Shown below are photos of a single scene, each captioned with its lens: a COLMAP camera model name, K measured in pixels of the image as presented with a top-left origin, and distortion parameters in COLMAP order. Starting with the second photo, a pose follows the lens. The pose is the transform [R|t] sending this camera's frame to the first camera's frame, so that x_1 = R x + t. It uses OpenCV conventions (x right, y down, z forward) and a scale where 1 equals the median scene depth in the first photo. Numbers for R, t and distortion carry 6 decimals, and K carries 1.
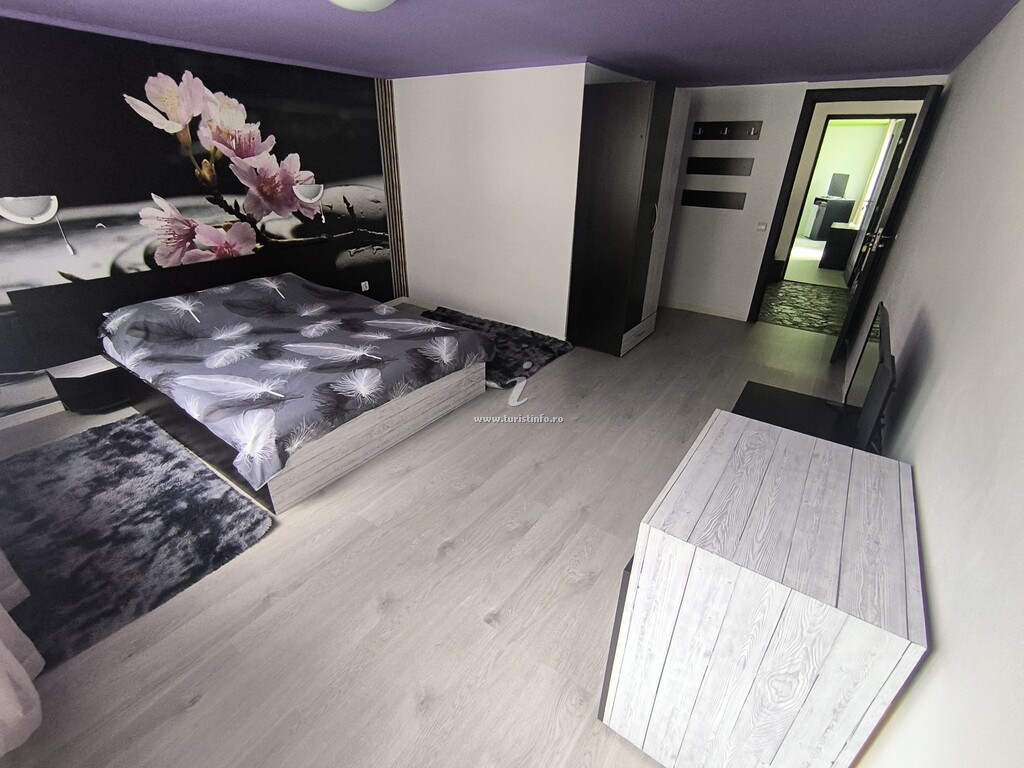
lens RADIAL K [[468.0, 0, 514.3], [0, 468.0, 382.4], [0, 0, 1]] dist [-0.003814, 0.000017]
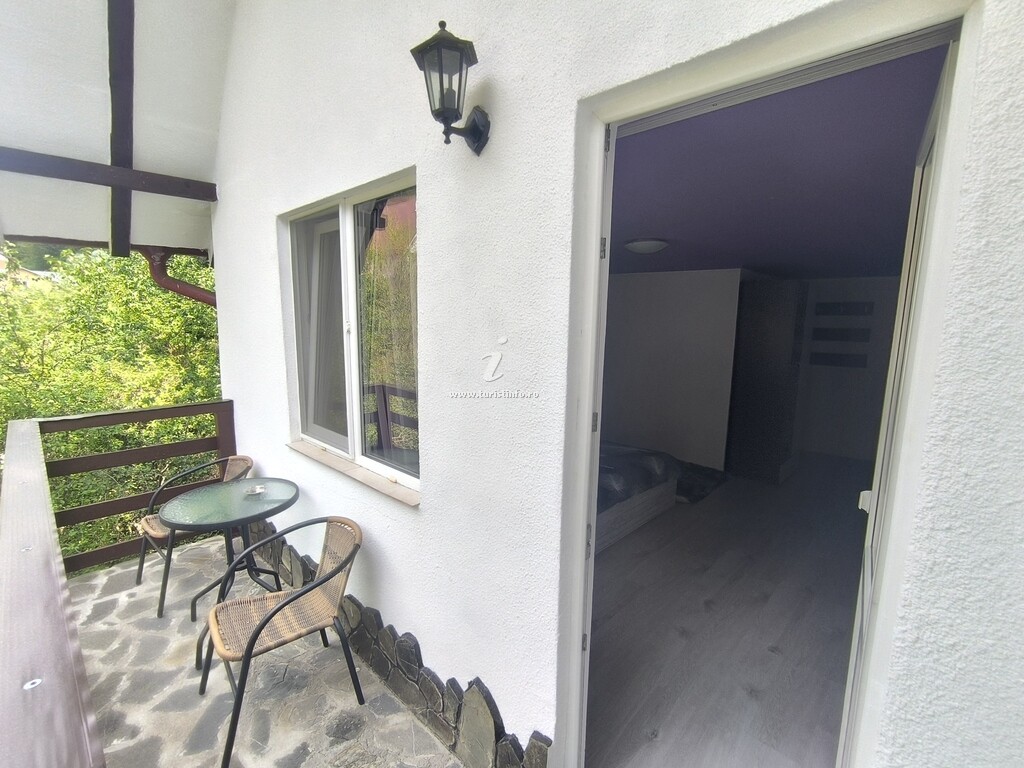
lens RADIAL K [[468.0, 0, 510.7], [0, 468.0, 388.7], [0, 0, 1]] dist [-0.003814, 0.000017]
pose [[0.989555, 0.012105, -0.143644, -0.276513], [-0.056472, 0.949374, -0.309031, 0.117256], [0.132631, 0.313915, 0.940142, -0.261205]]
